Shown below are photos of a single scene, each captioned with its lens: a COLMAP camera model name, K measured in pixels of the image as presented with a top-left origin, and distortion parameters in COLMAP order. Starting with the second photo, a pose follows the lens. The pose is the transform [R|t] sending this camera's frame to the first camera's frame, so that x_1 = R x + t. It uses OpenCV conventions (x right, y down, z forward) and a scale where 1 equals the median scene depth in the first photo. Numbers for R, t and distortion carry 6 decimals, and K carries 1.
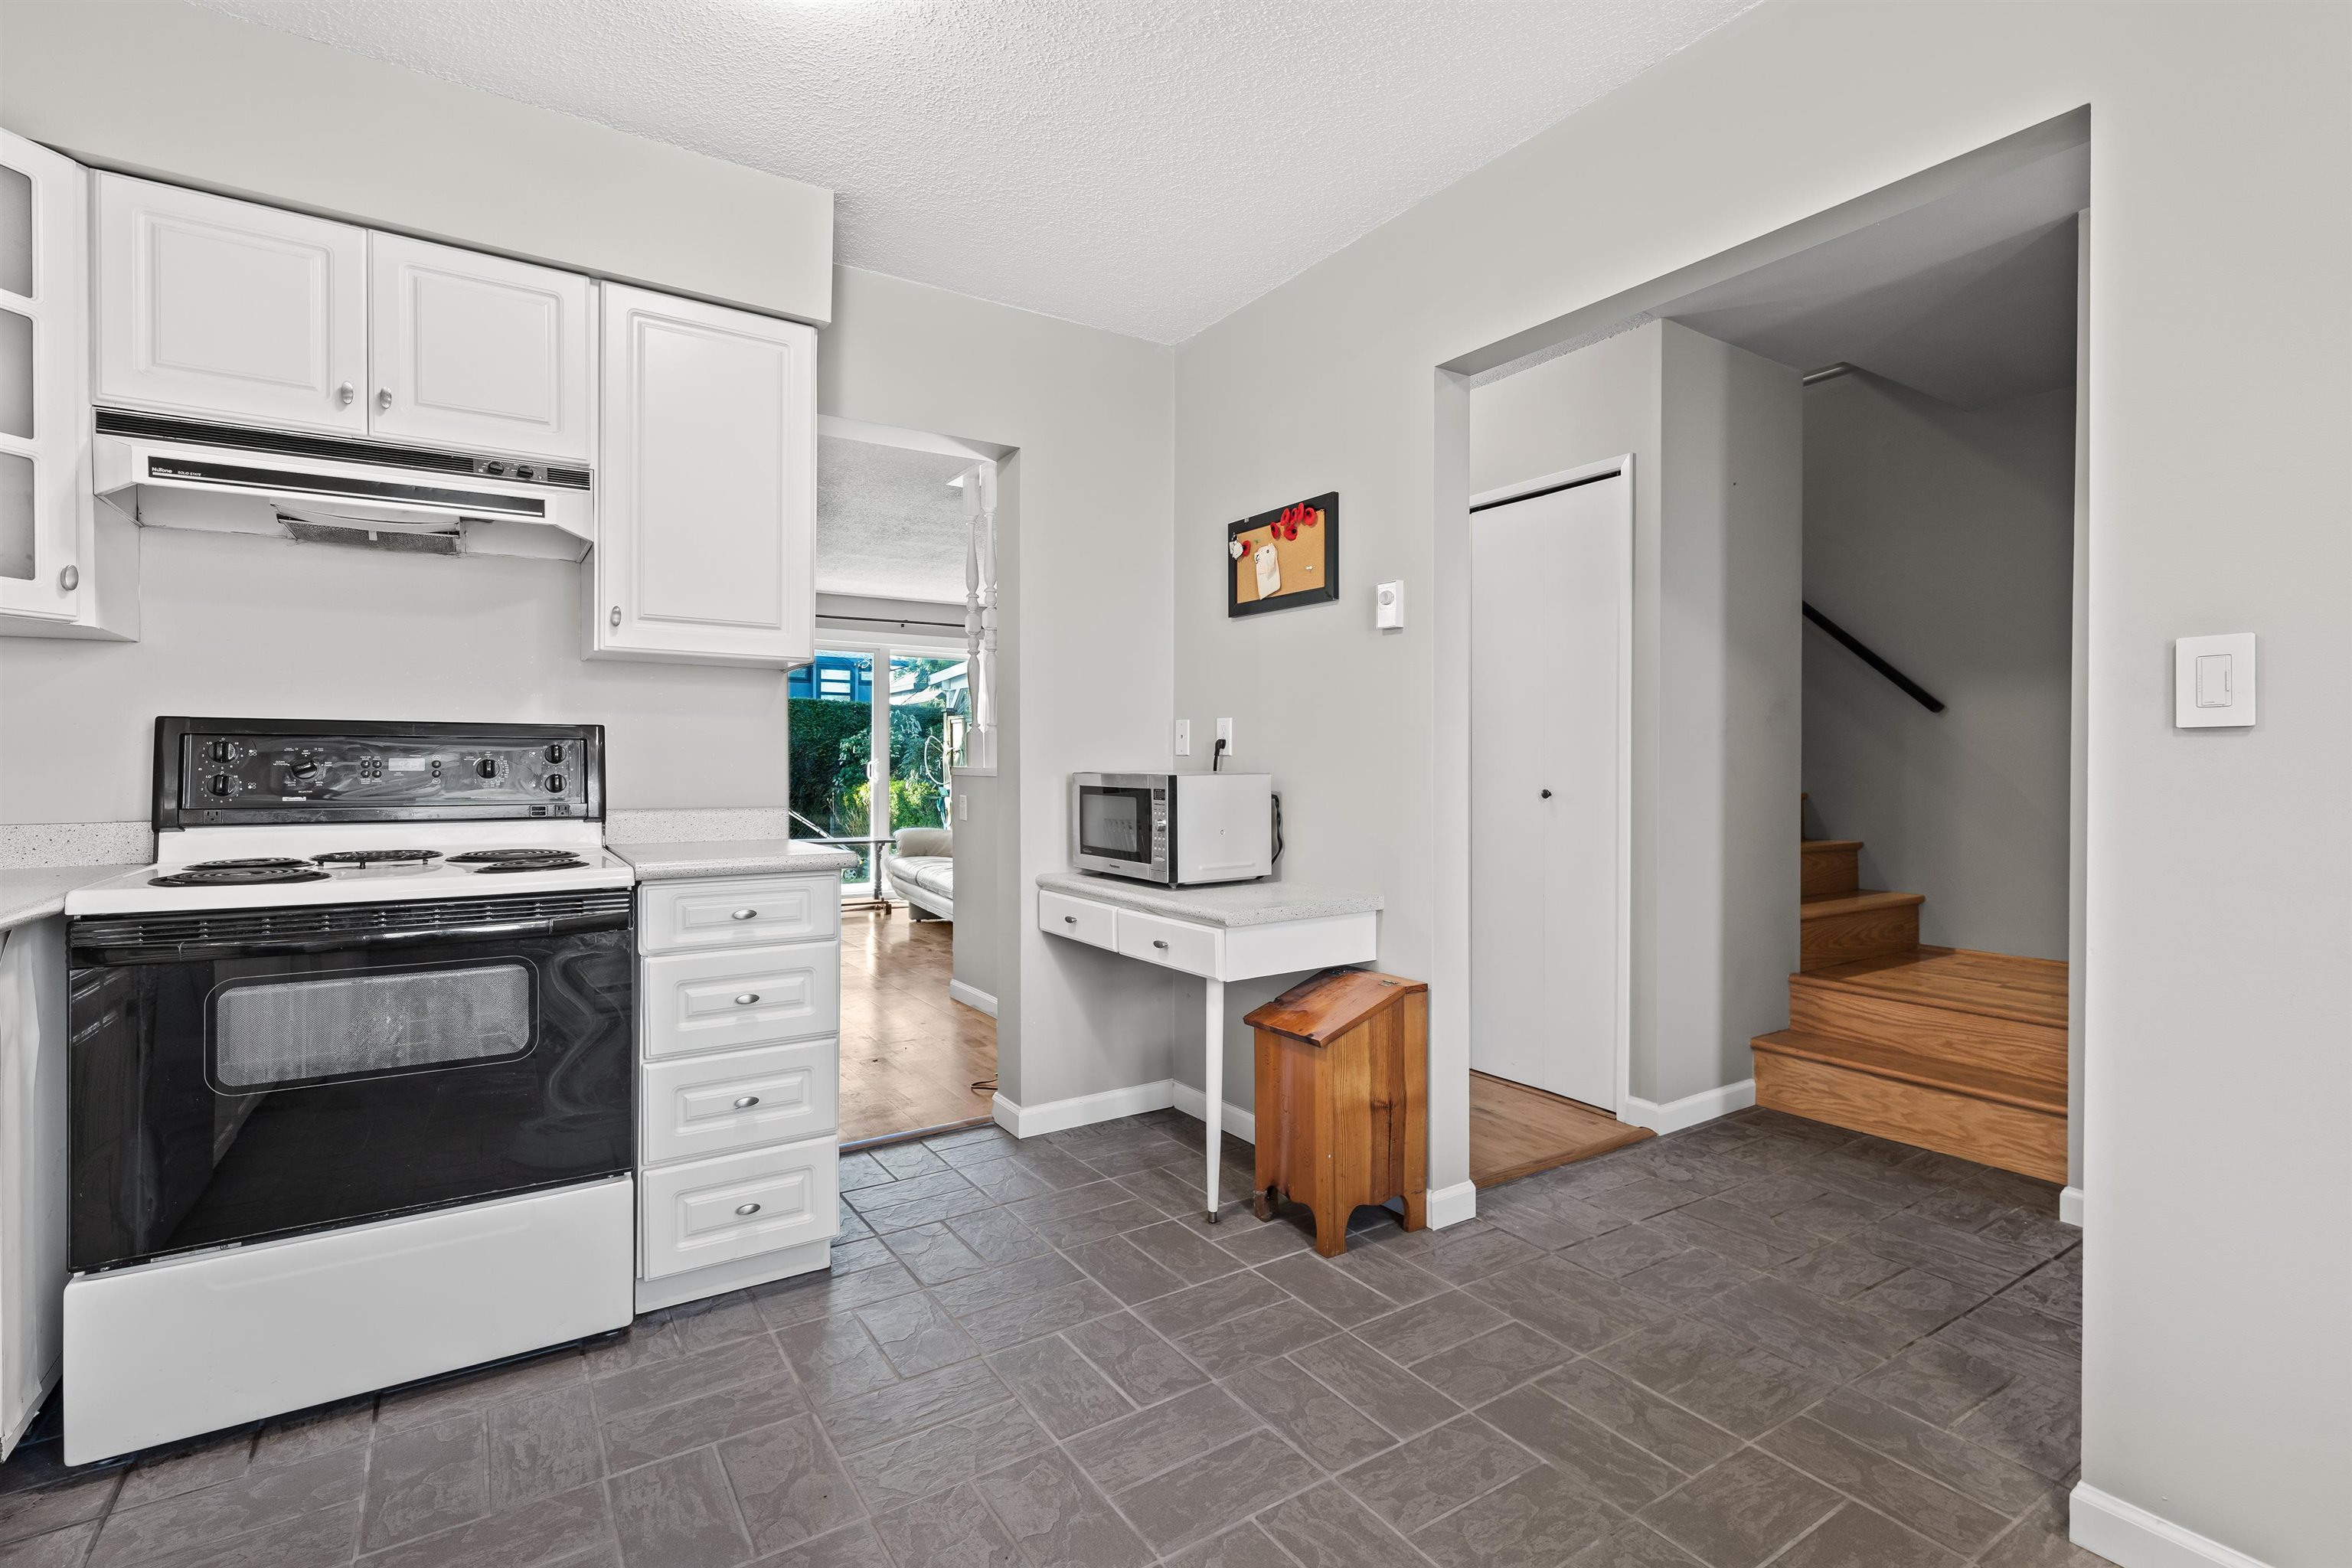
lens RADIAL K [[1075.1, 0, 1216.0], [0, 1075.1, 766.2], [0, 0, 1]] dist [0.002736, -0.000457]
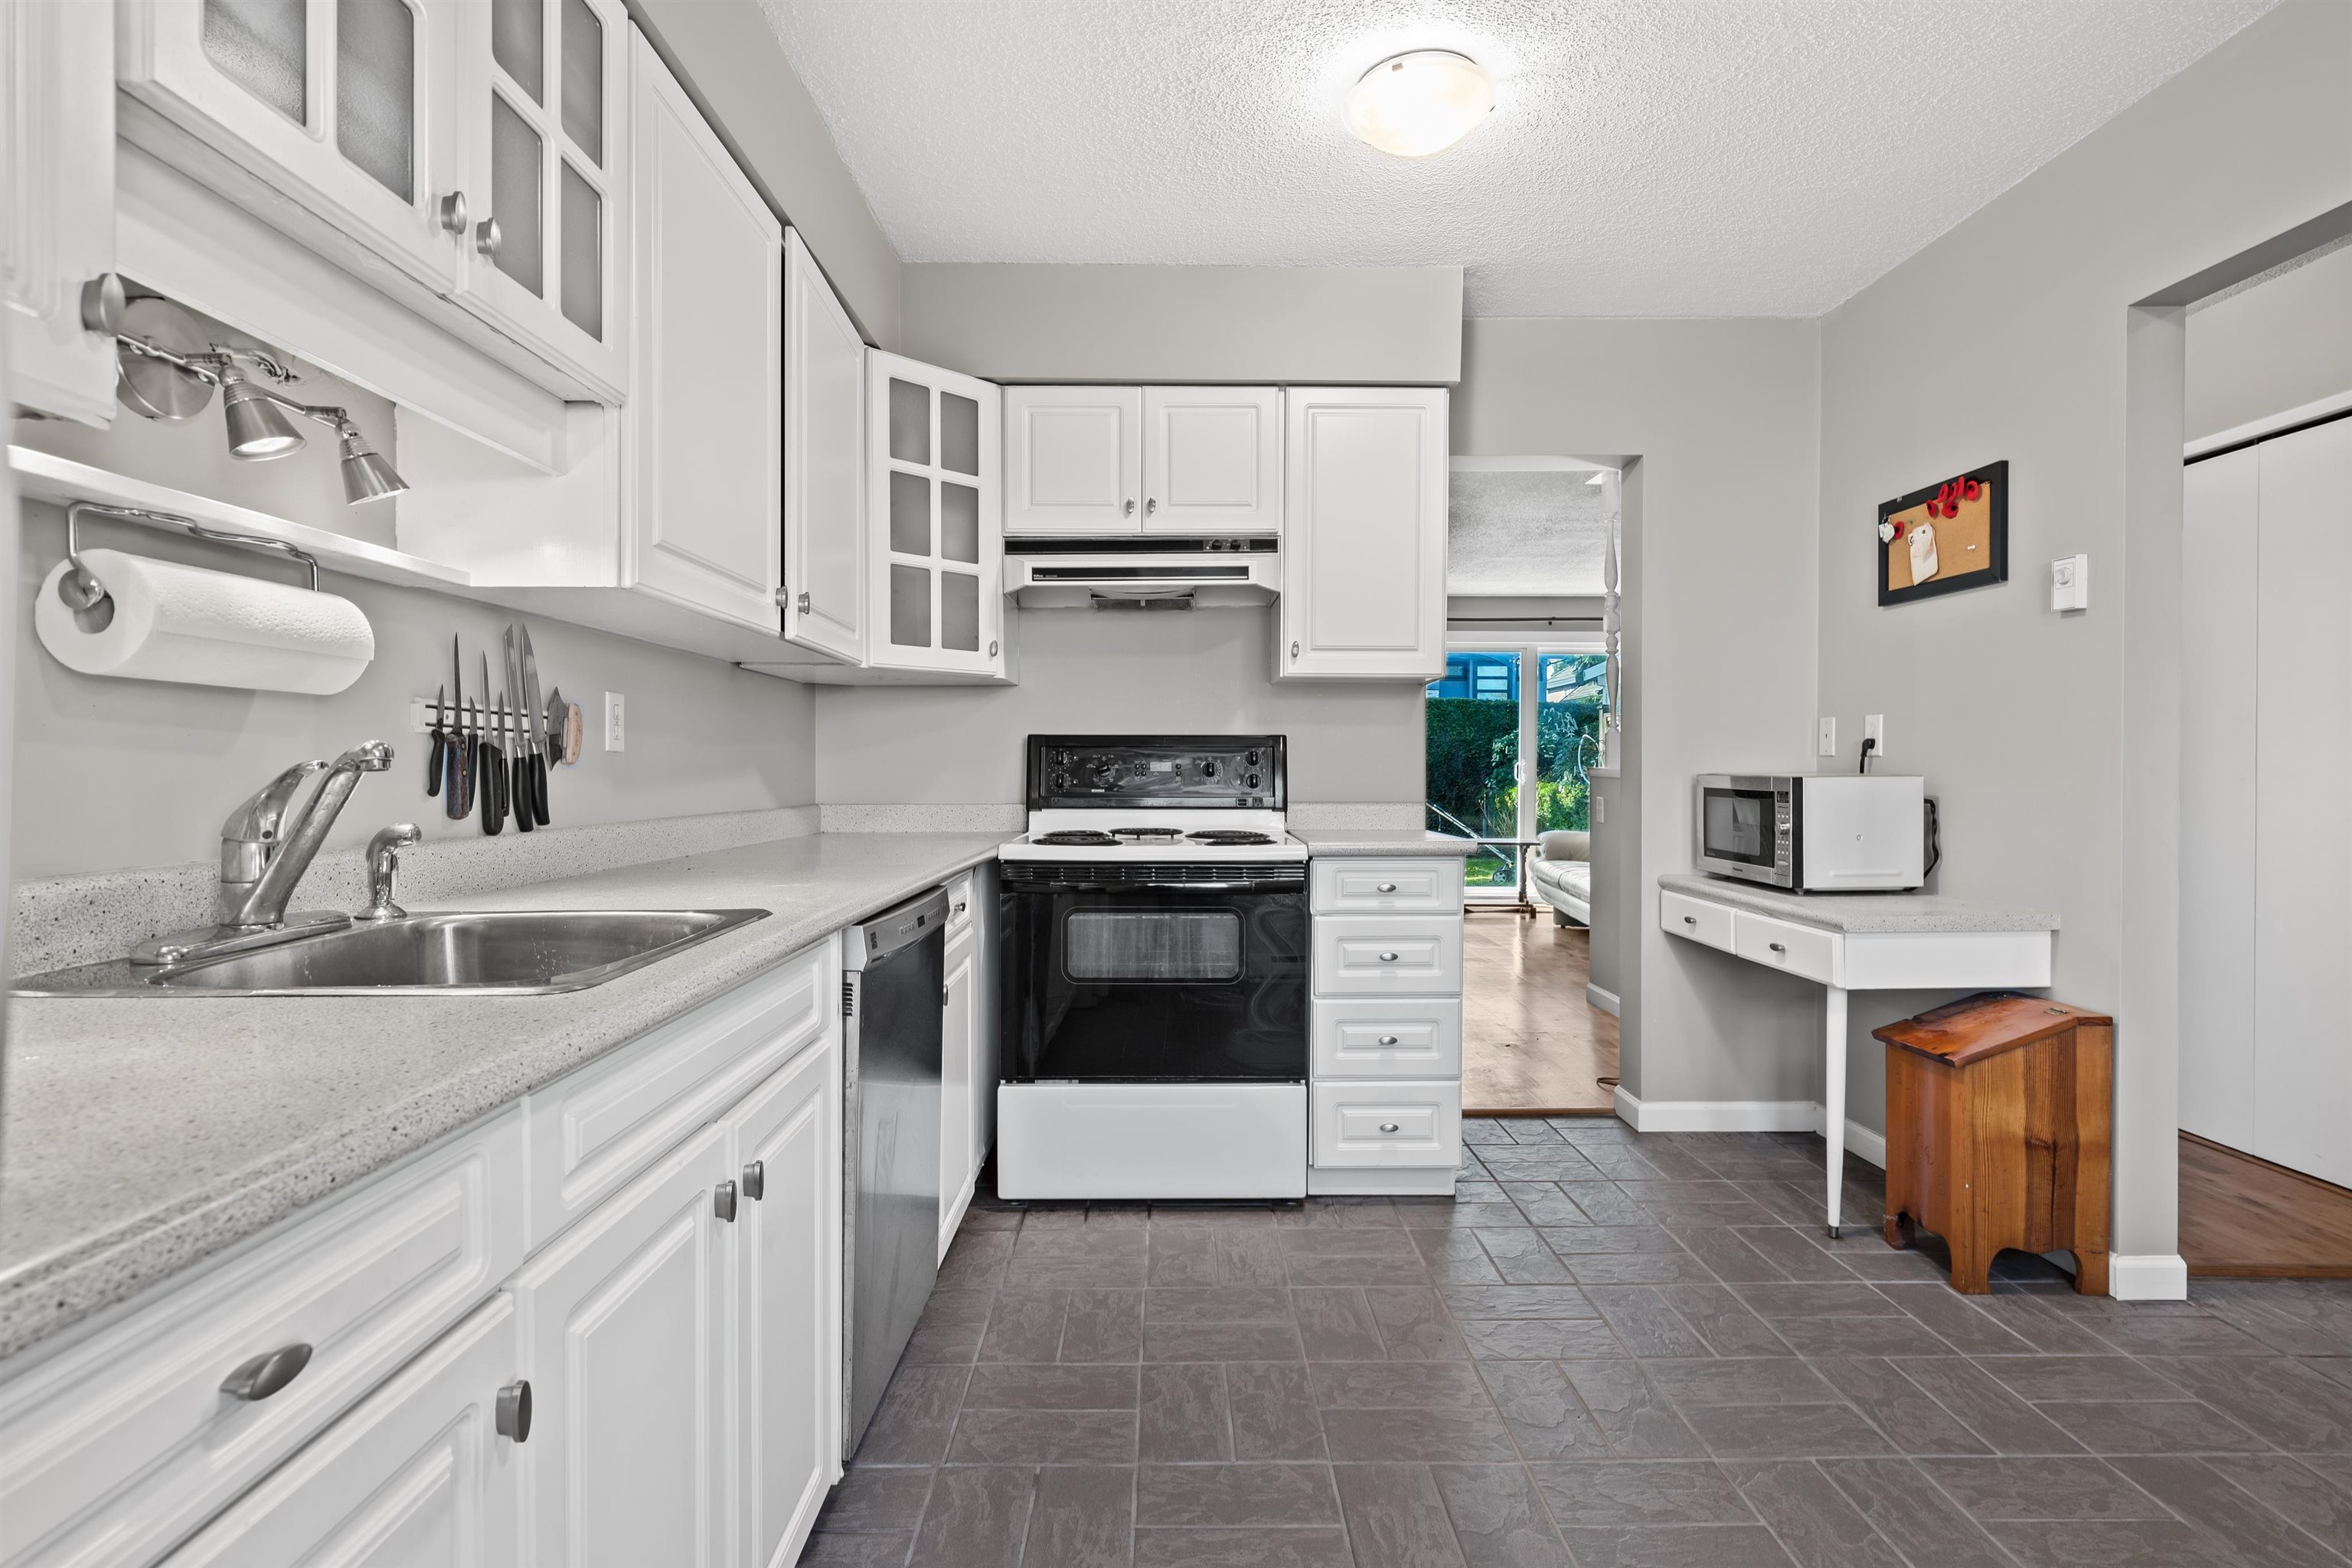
lens RADIAL K [[1167.2, 0, 1181.3], [0, 1167.2, 790.5], [0, 0, 1]] dist [0.004069, 0.000849]
pose [[0.824749, 0.011476, -0.565383, 0.111520], [-0.000444, 0.999807, 0.019646, 0.000114], [0.565500, -0.015952, 0.824594, -0.213607]]
